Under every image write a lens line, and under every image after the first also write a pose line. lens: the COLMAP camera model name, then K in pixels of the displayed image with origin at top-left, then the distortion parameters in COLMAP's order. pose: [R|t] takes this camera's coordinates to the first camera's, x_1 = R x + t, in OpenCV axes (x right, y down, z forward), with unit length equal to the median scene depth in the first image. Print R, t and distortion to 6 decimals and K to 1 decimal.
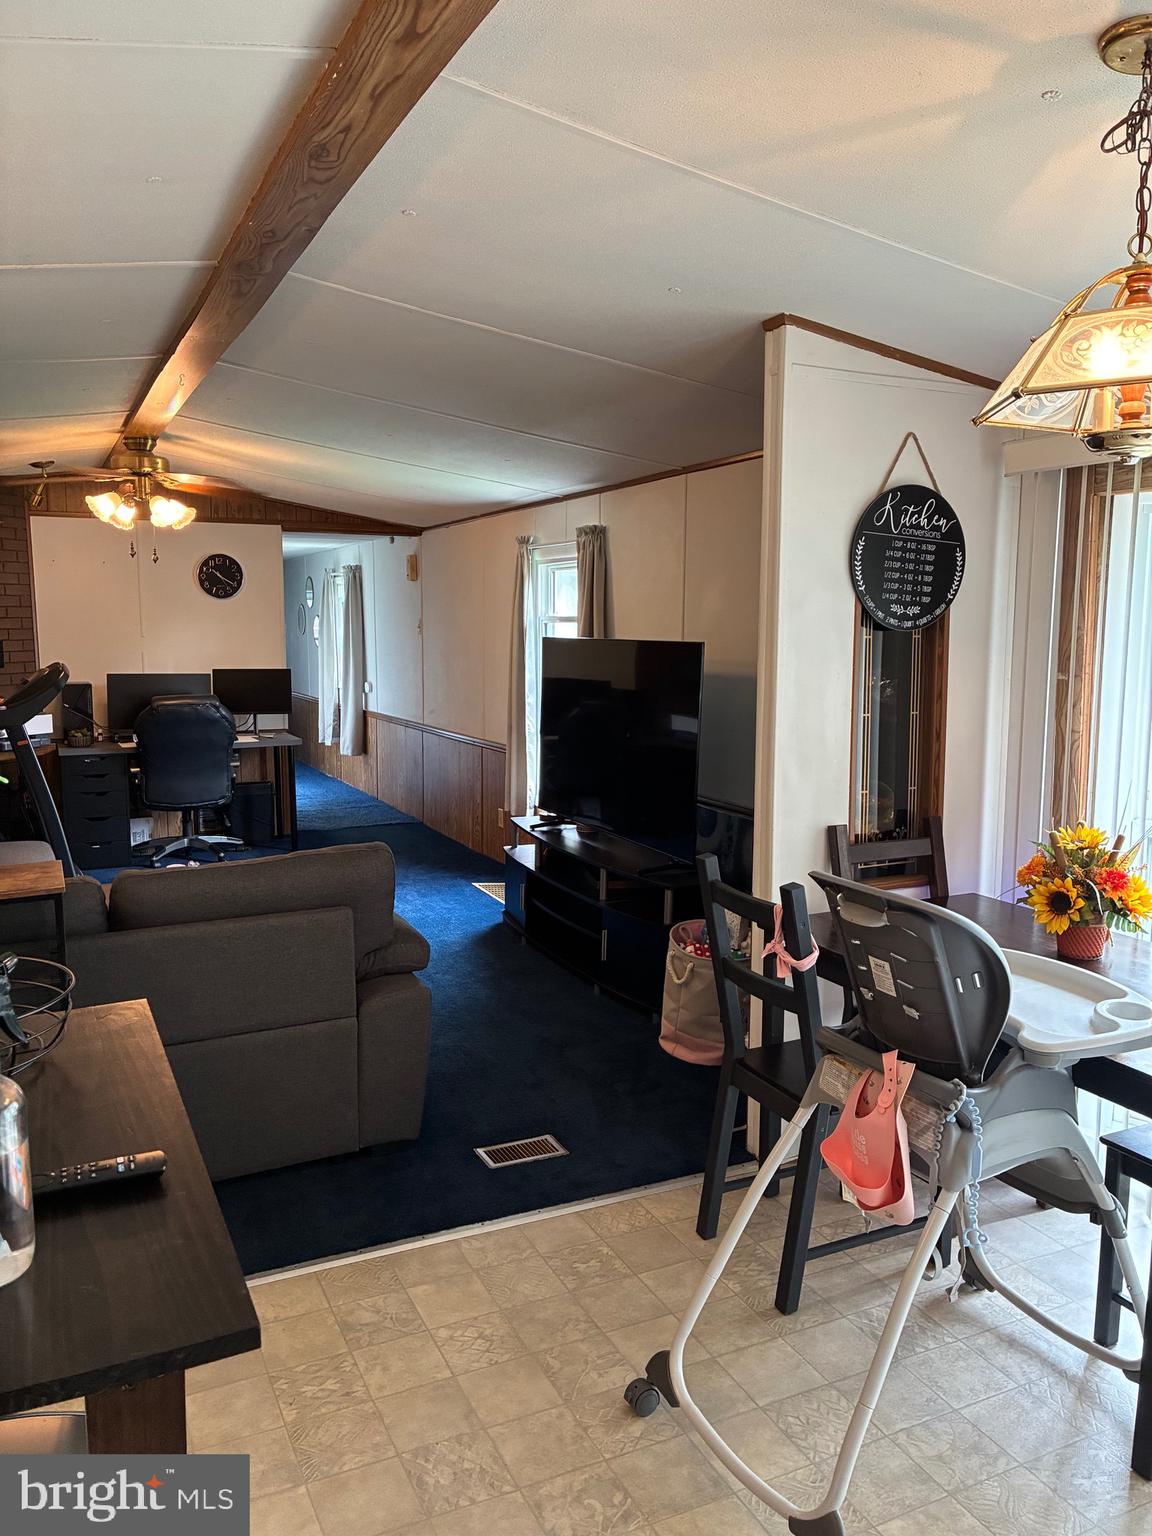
lens RADIAL K [[1165.3, 0, 550.9], [0, 1165.3, 754.2], [0, 0, 1]] dist [0.023450, -0.044009]
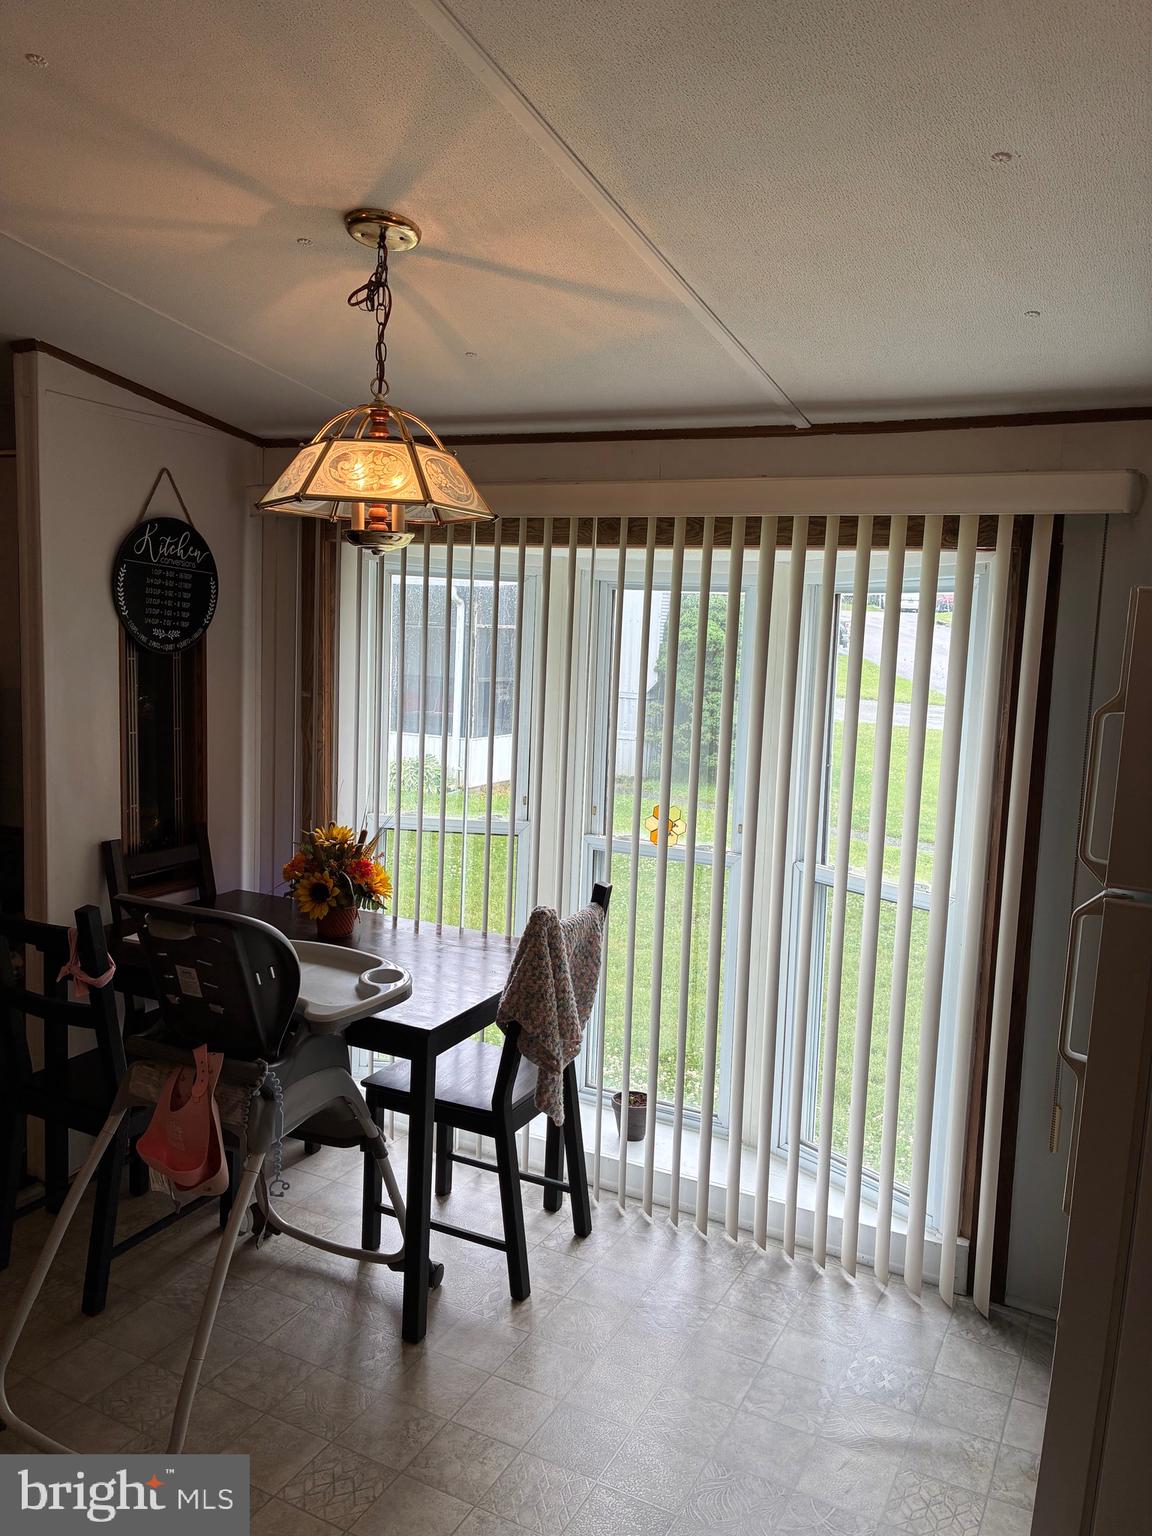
lens RADIAL K [[1165.3, 0, 573.5], [0, 1165.3, 766.9], [0, 0, 1]] dist [0.023450, -0.044009]
pose [[0.785643, -0.052572, 0.616443, -0.085838], [0.037018, 0.998592, 0.037983, -0.035991], [-0.617572, -0.007022, 0.786483, -0.087717]]
